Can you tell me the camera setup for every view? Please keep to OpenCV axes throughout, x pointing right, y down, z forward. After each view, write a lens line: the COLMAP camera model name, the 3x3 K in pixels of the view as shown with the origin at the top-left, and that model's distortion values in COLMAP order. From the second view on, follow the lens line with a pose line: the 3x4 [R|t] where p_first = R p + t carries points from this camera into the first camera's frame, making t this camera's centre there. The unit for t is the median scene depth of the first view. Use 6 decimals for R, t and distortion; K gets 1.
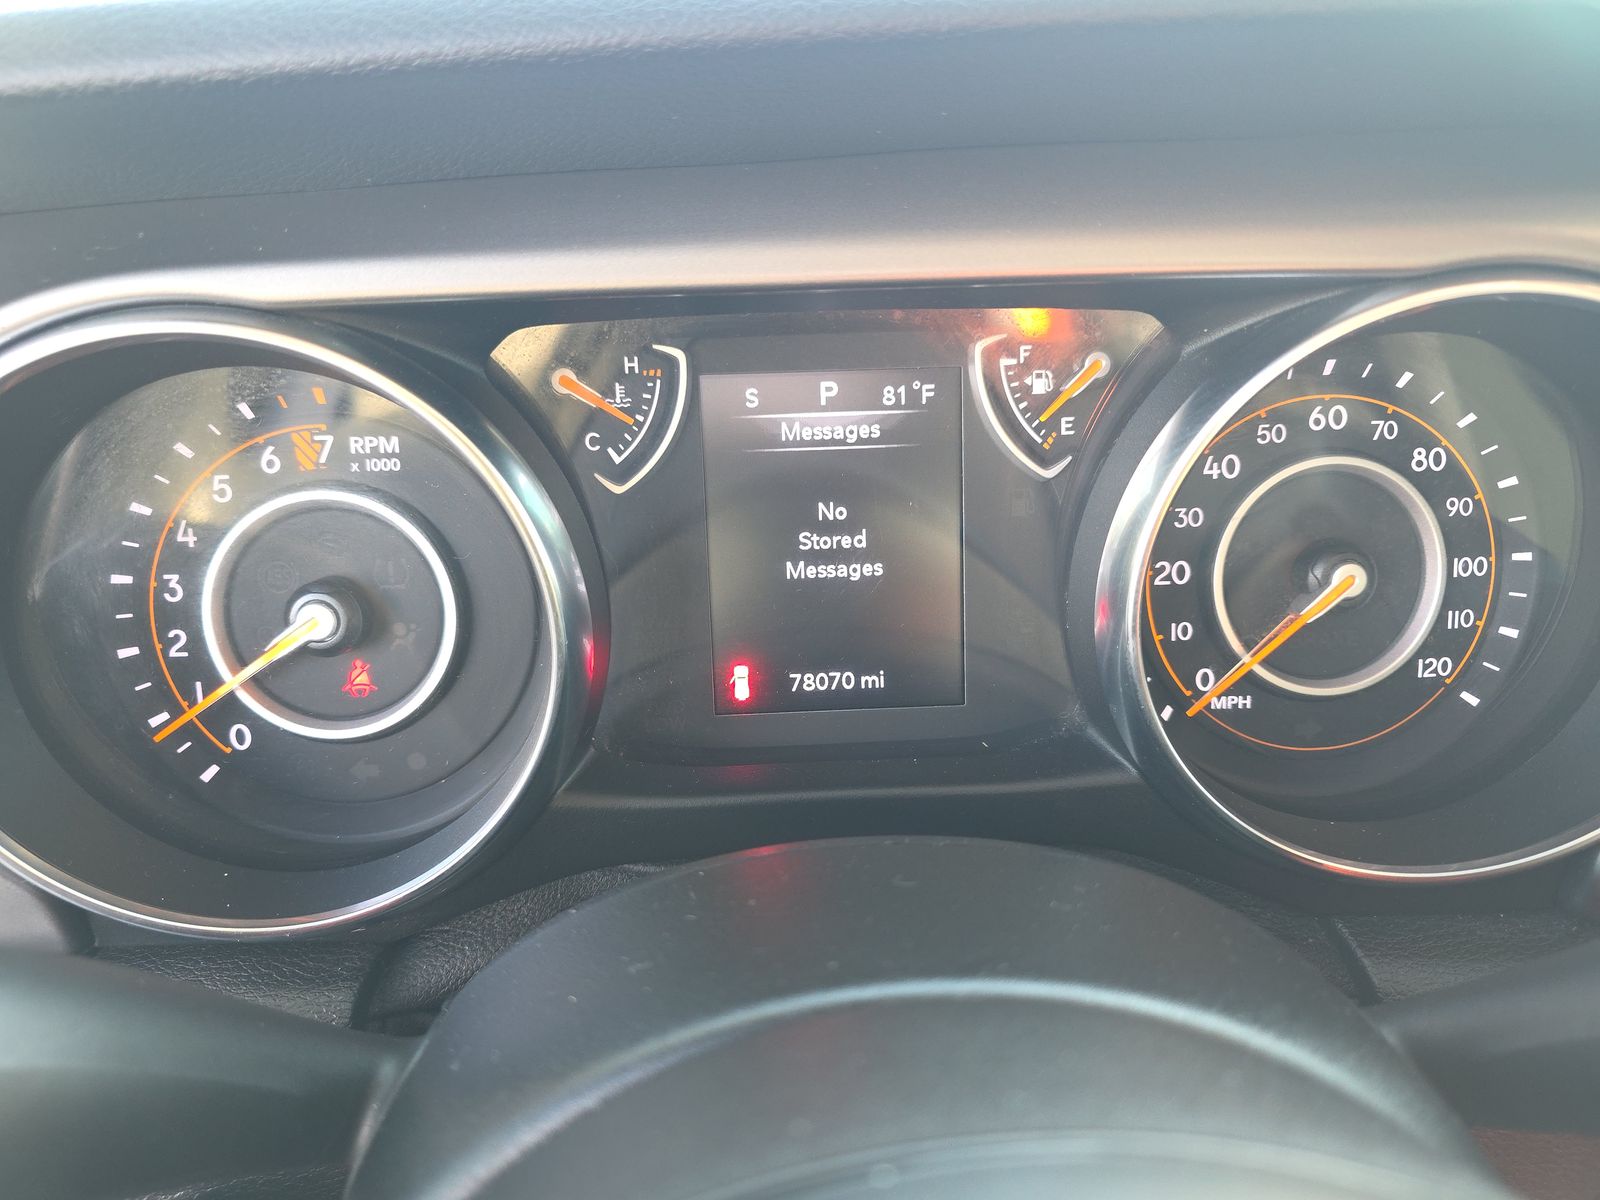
lens RADIAL K [[1076.7, 0, 797.9], [0, 1076.7, 593.4], [0, 0, 1]] dist [-0.011474, -0.011957]
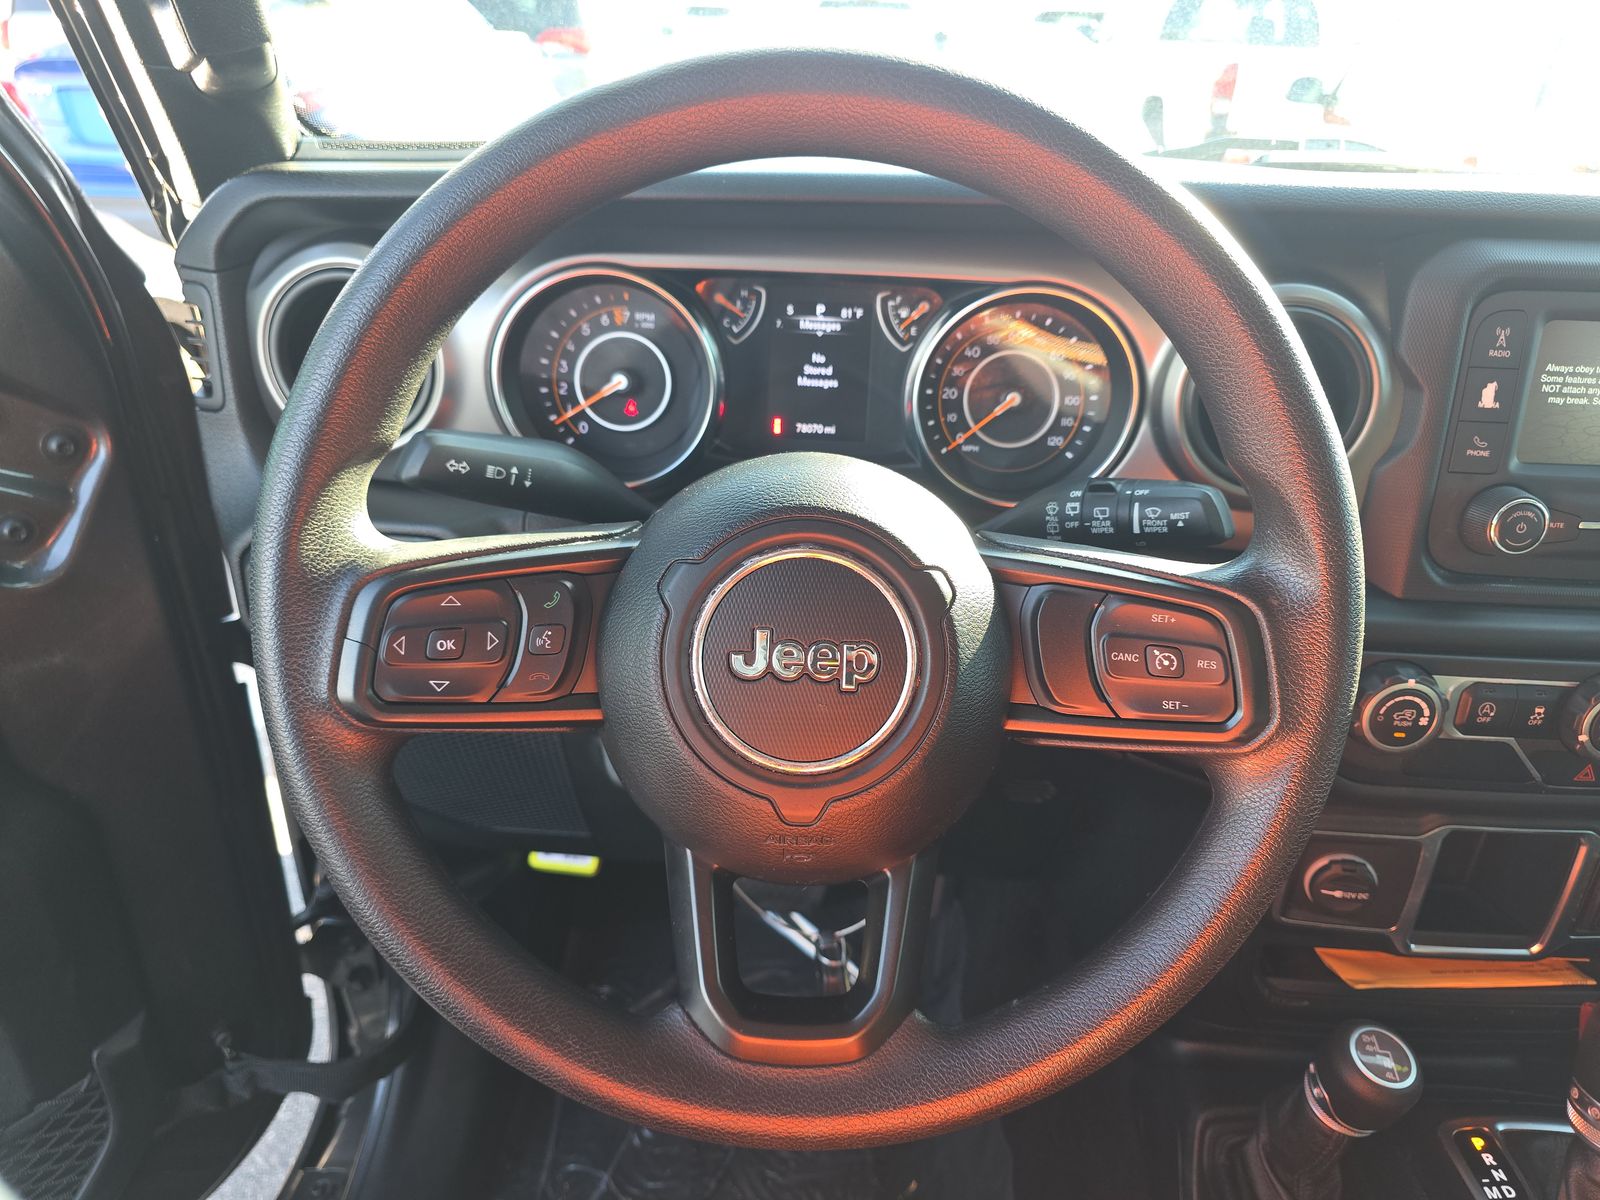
lens RADIAL K [[1076.7, 0, 803.5], [0, 1076.7, 611.9], [0, 0, 1]] dist [-0.011474, -0.011957]
pose [[0.995799, 0.085563, -0.032622, 0.134558], [-0.082406, 0.992689, 0.088194, 0.304026], [0.039930, -0.085135, 0.995569, -1.612646]]
